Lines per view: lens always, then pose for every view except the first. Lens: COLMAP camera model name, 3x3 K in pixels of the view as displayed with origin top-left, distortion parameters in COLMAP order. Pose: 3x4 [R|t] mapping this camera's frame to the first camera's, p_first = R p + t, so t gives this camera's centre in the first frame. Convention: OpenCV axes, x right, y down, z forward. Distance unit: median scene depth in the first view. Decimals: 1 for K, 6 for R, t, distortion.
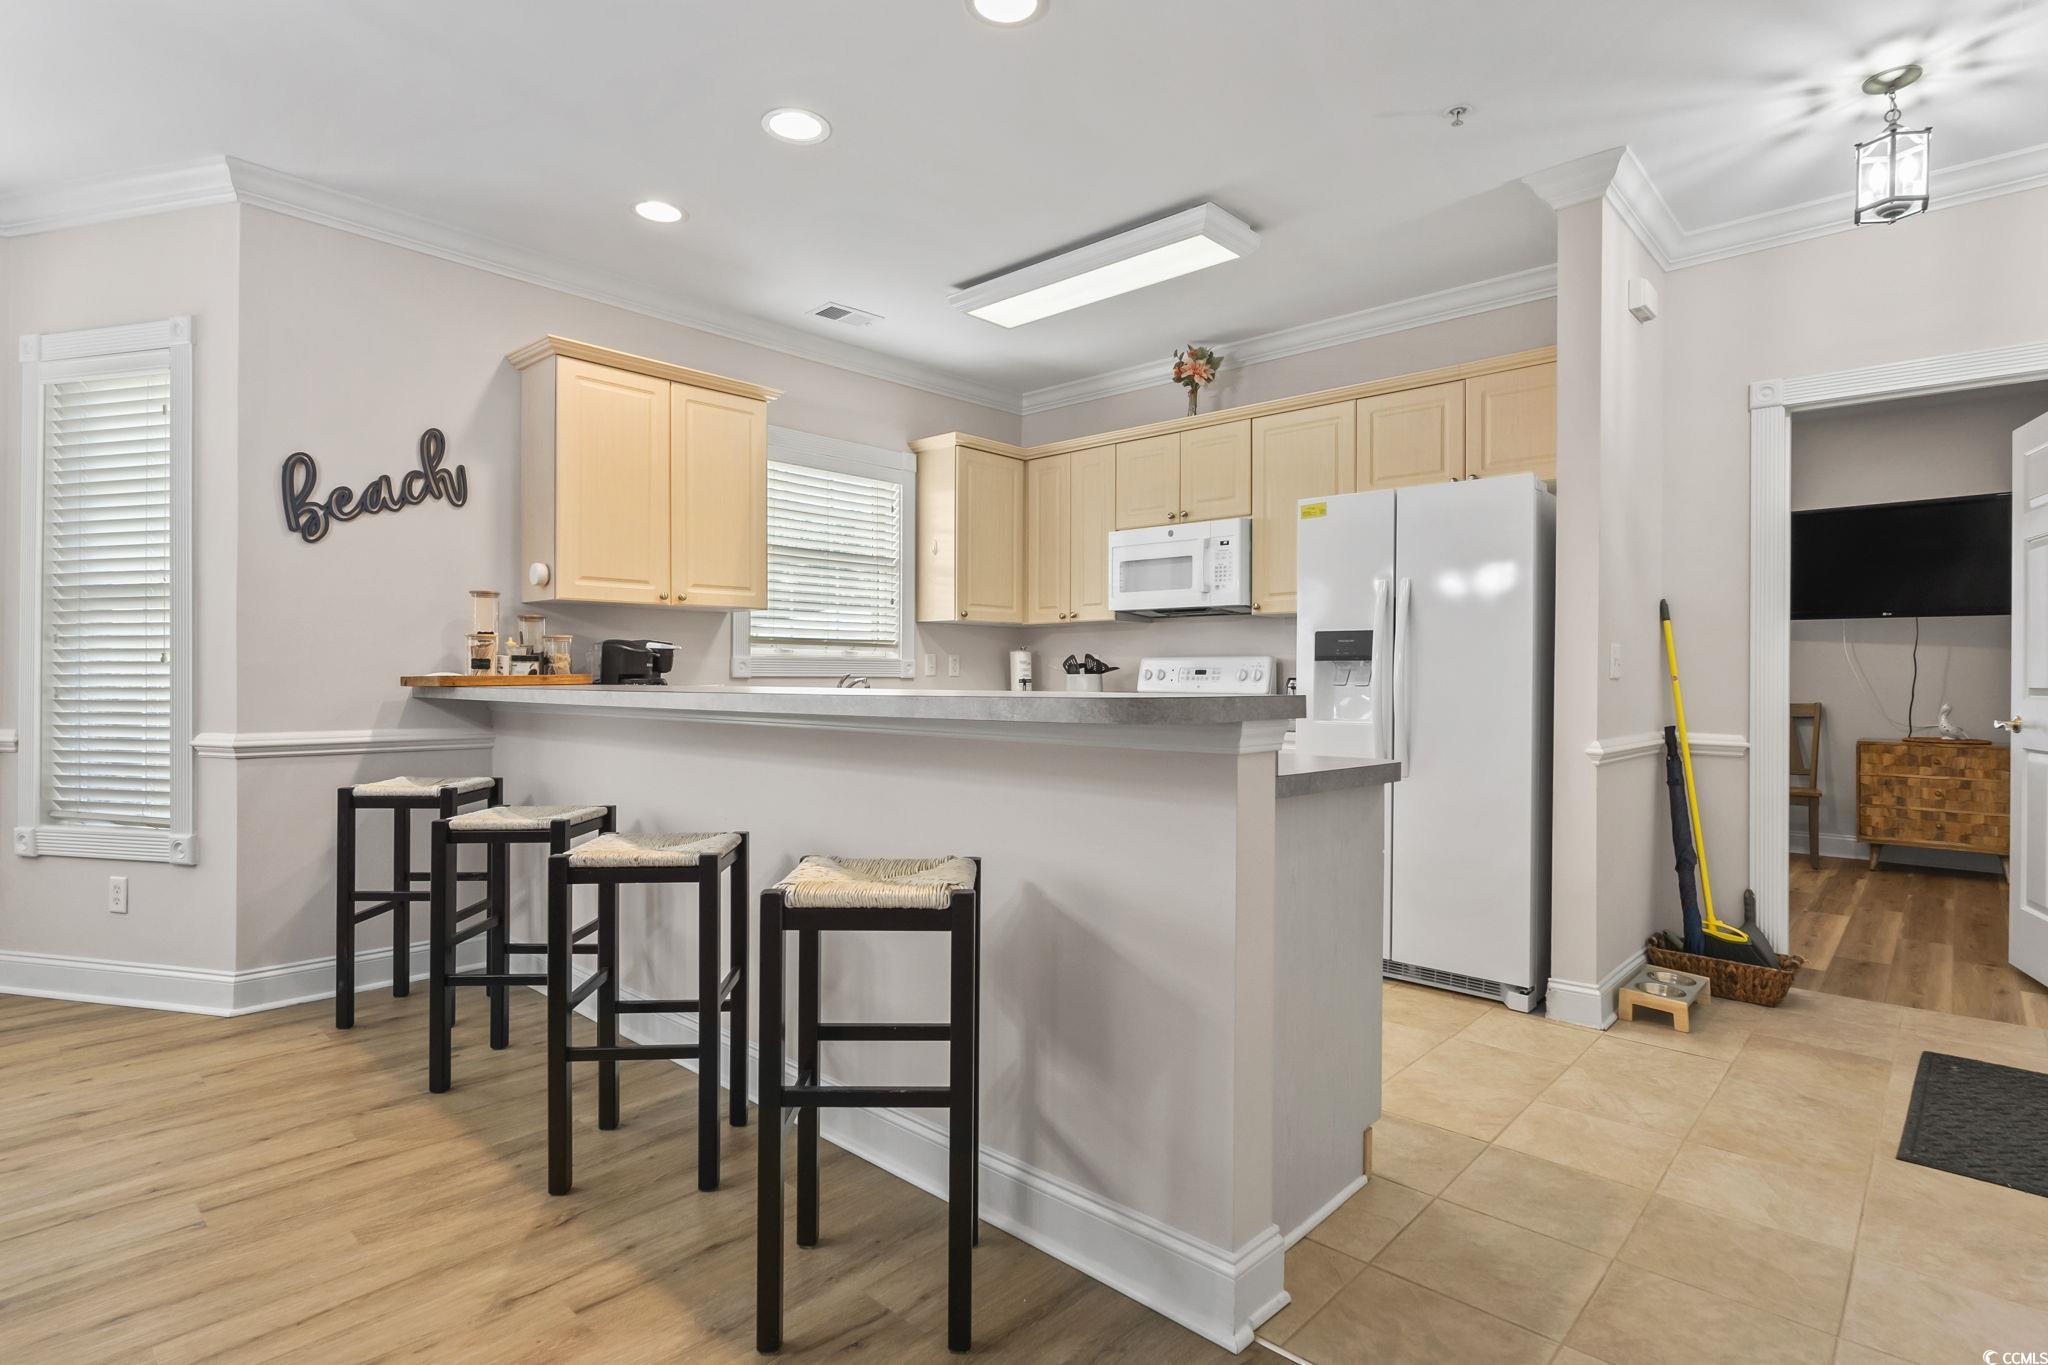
lens RADIAL K [[1028.6, 0, 1026.9], [0, 1028.6, 676.2], [0, 0, 1]] dist [-0.002584, -0.000406]
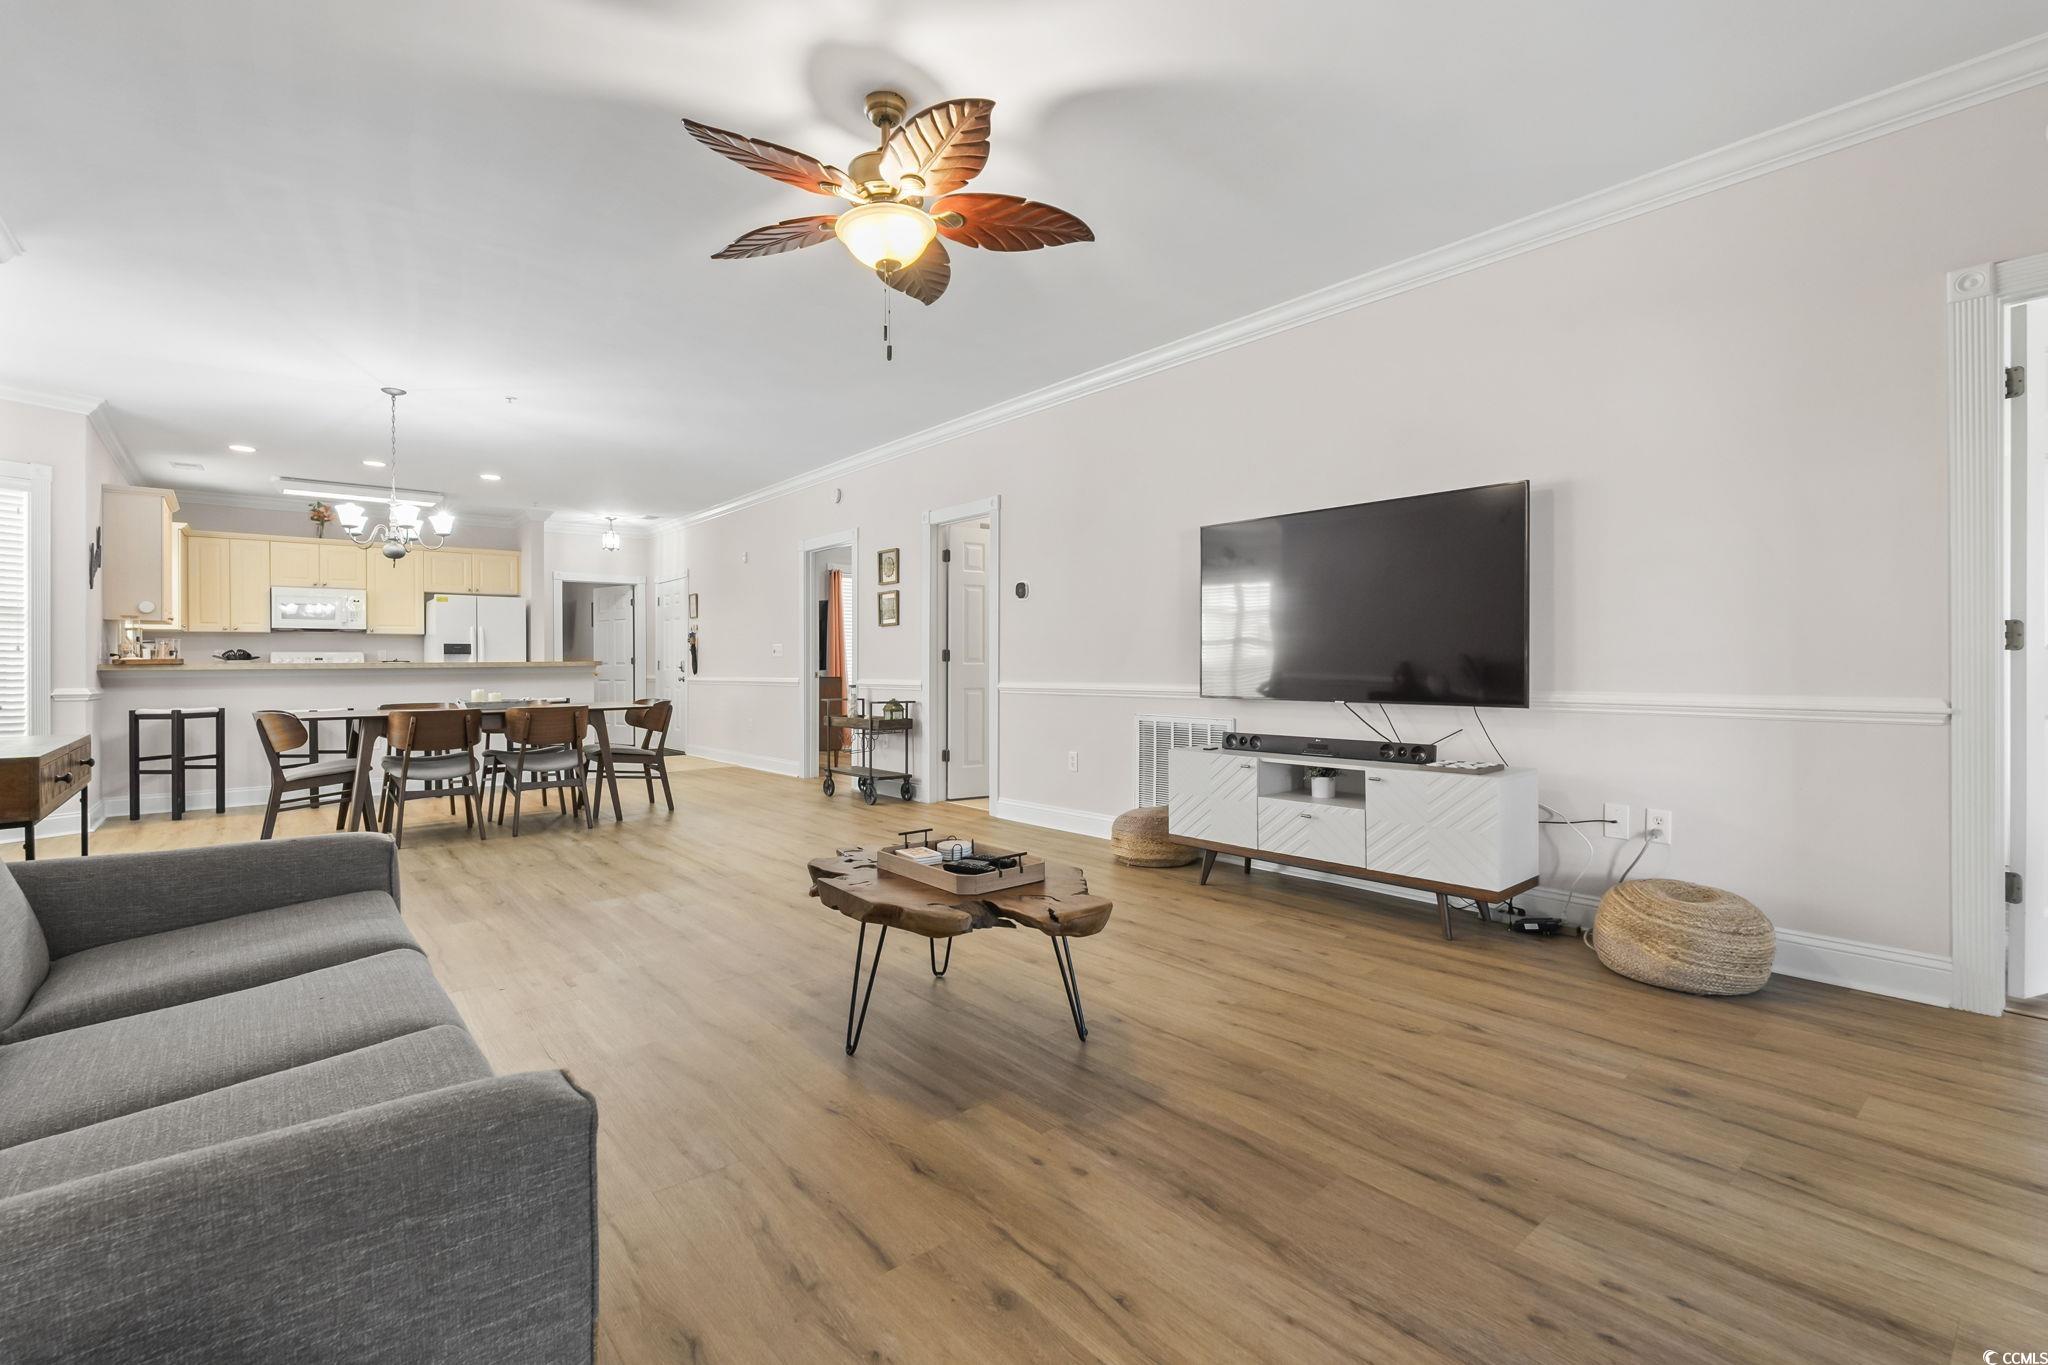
lens RADIAL K [[911.0, 0, 1029.4], [0, 911.0, 677.7], [0, 0, 1]] dist [-0.003118, -0.000066]
pose [[0.114451, -0.019256, 0.993242, -2.049292], [0.011659, 0.999769, 0.018040, 0.023954], [-0.993360, 0.009515, 0.114649, -0.872274]]
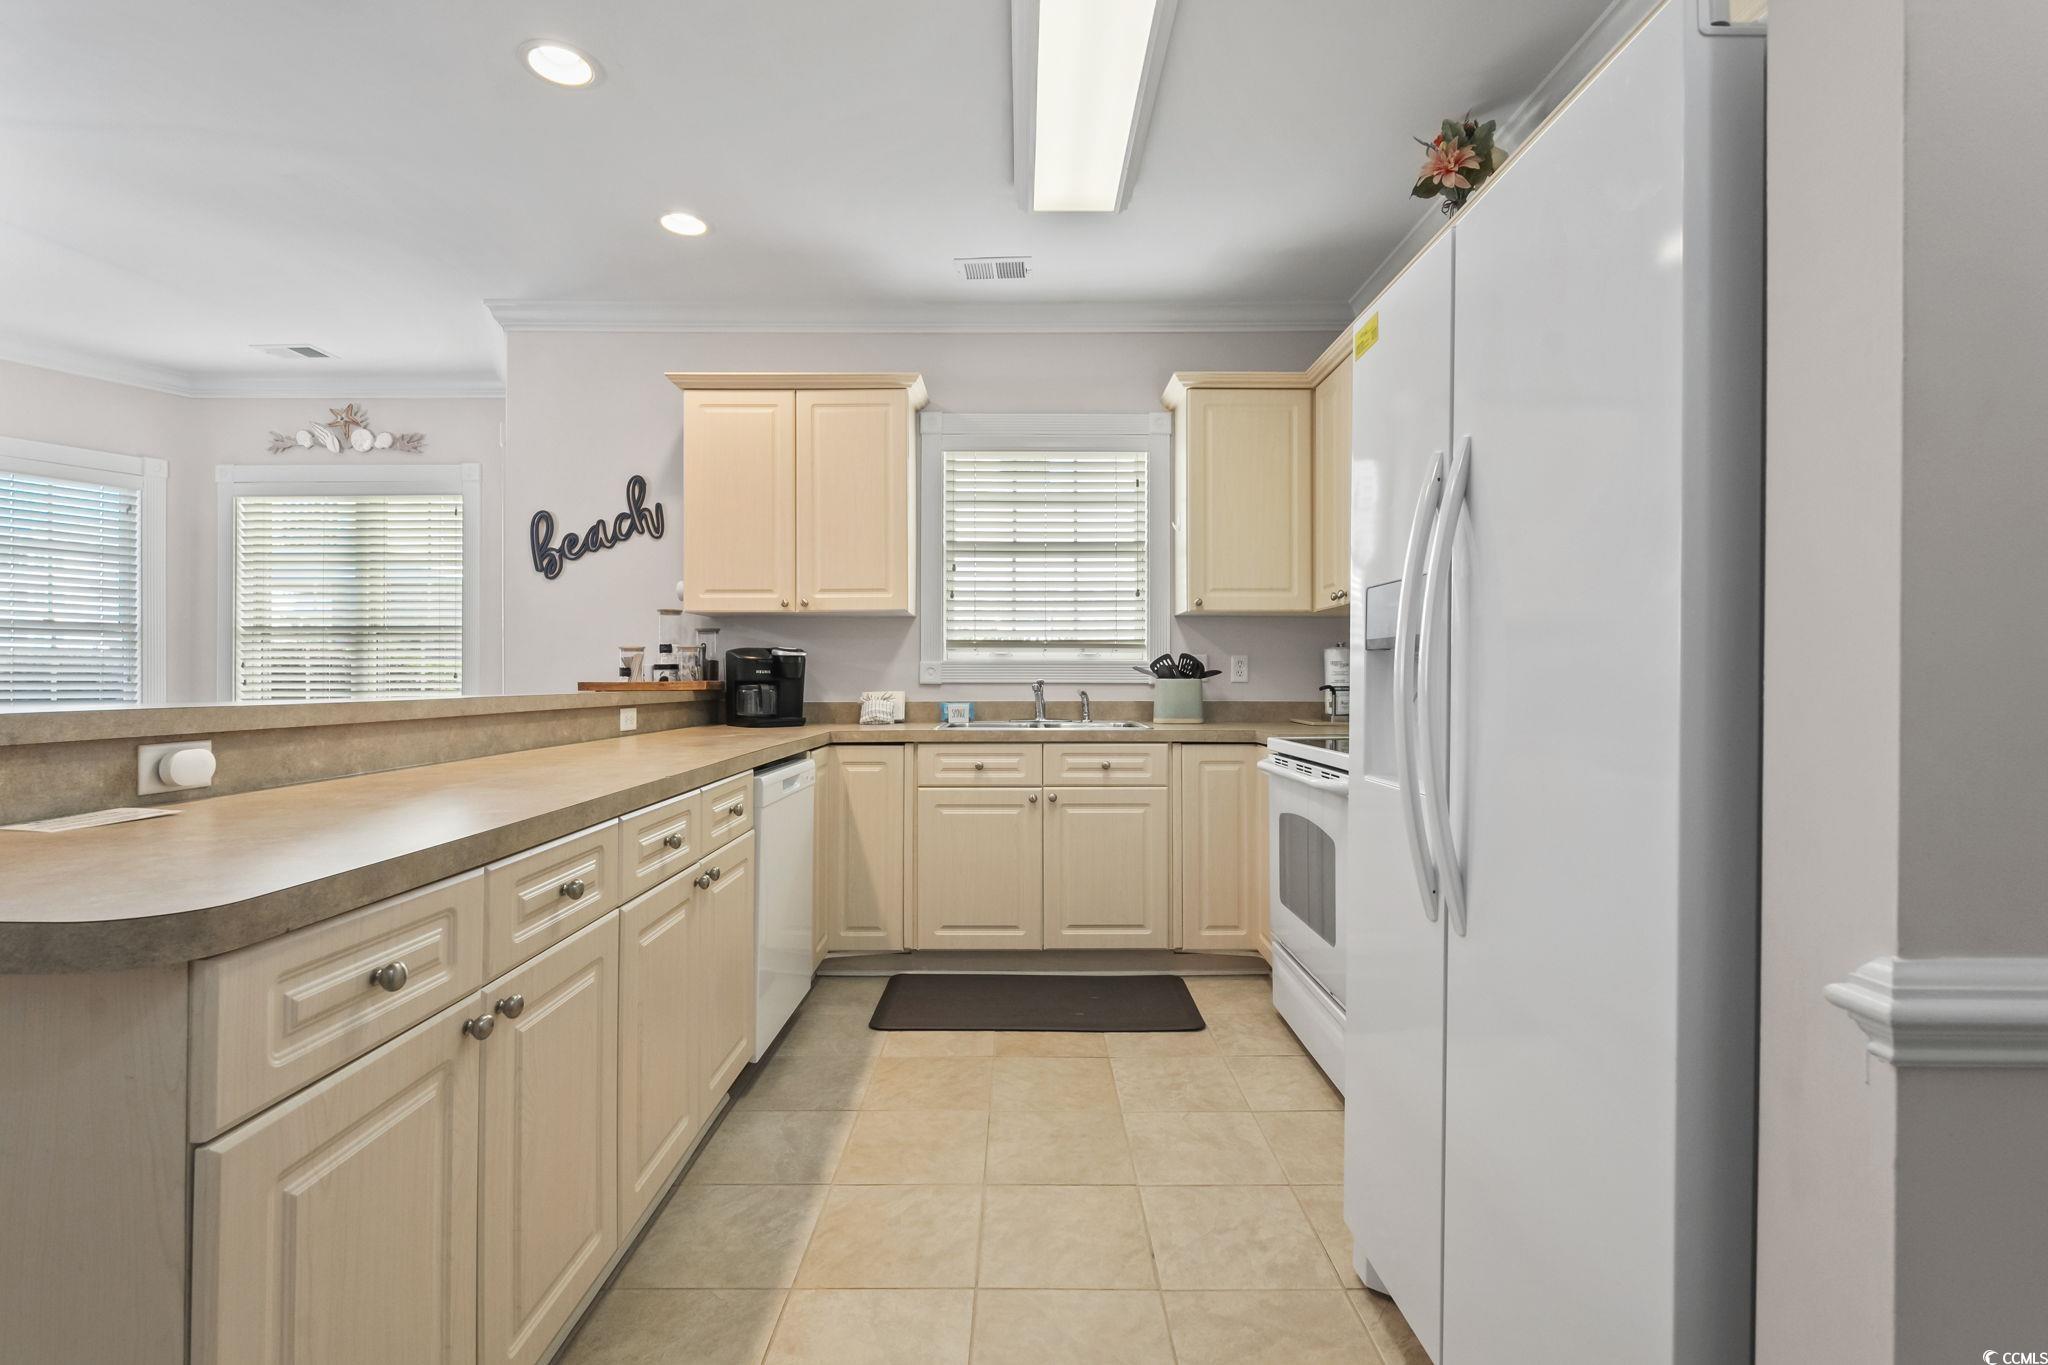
lens RADIAL K [[911.0, 0, 1021.3], [0, 911.0, 671.6], [0, 0, 1]] dist [-0.003118, -0.000066]
pose [[0.673553, -0.007686, -0.739099, 0.510129], [0.000733, 0.999952, -0.009732, -0.002271], [0.739139, 0.006013, 0.673526, 0.623658]]
